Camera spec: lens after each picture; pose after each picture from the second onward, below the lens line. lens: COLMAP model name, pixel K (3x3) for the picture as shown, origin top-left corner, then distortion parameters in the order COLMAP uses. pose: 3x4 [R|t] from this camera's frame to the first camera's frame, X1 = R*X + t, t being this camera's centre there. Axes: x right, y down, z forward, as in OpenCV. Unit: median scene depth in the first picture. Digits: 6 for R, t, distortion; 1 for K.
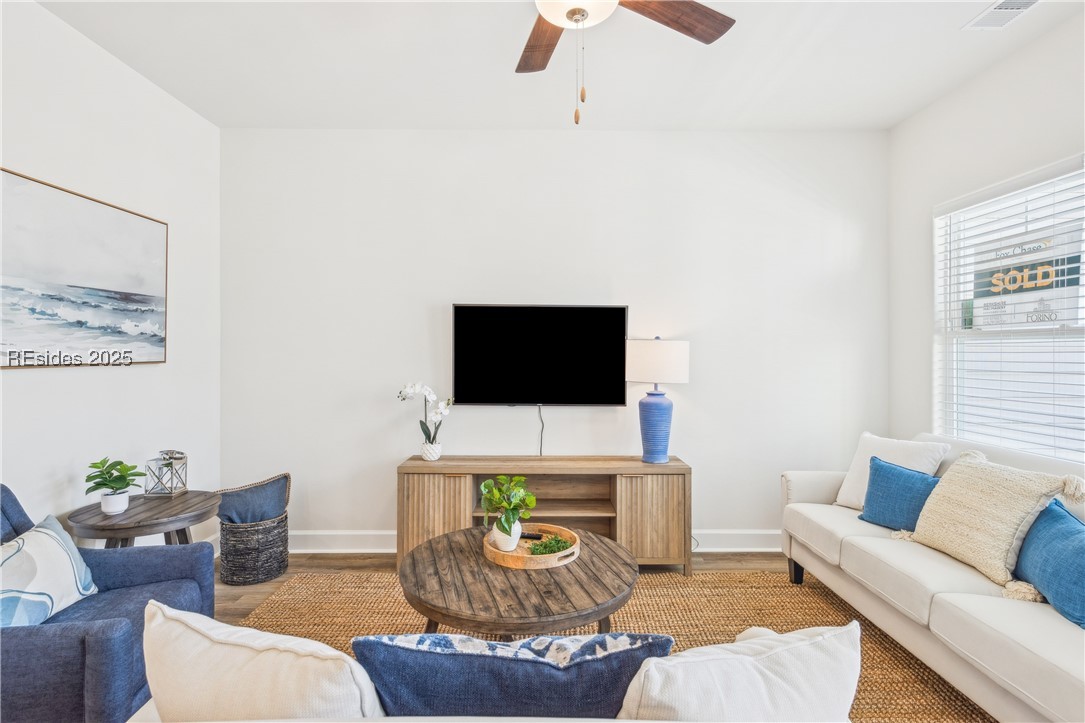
lens RADIAL K [[555.3, 0, 539.1], [0, 555.3, 346.8], [0, 0, 1]] dist [0.003307, -0.000099]
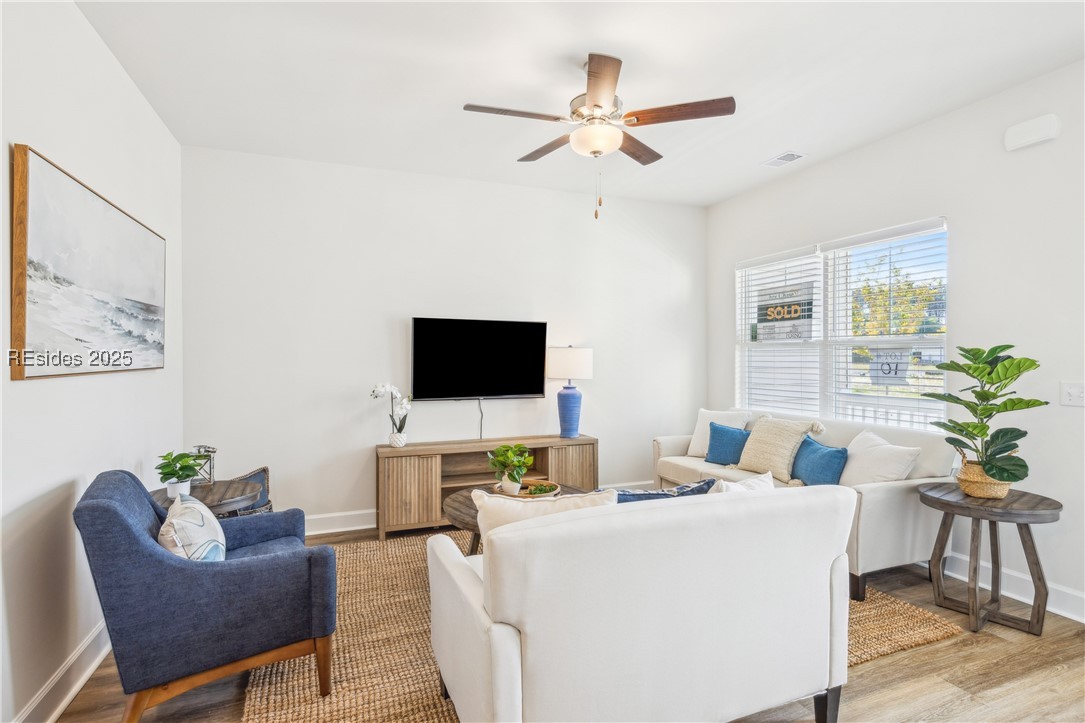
lens RADIAL K [[548.3, 0, 547.4], [0, 548.3, 354.2], [0, 0, 1]] dist [-0.000282, -0.000138]
pose [[0.930782, -0.002044, 0.365570, -0.378849], [0.000626, 0.999992, 0.003997, -0.002888], [-0.365575, -0.003491, 0.930775, -0.264715]]
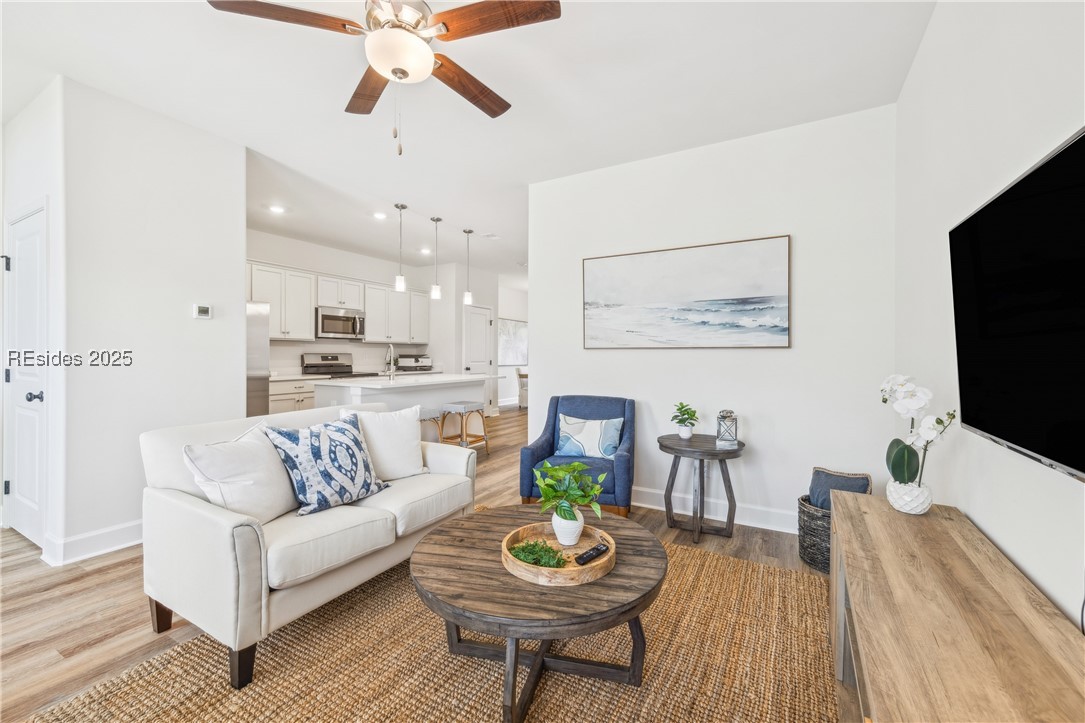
lens RADIAL K [[440.1, 0, 545.3], [0, 440.1, 352.0], [0, 0, 1]] dist [0.002883, 0.000027]
pose [[-0.496317, -0.004090, -0.868132, 0.461628], [0.004301, 0.999965, -0.007170, 0.044157], [0.868131, -0.007292, -0.496282, 1.040945]]
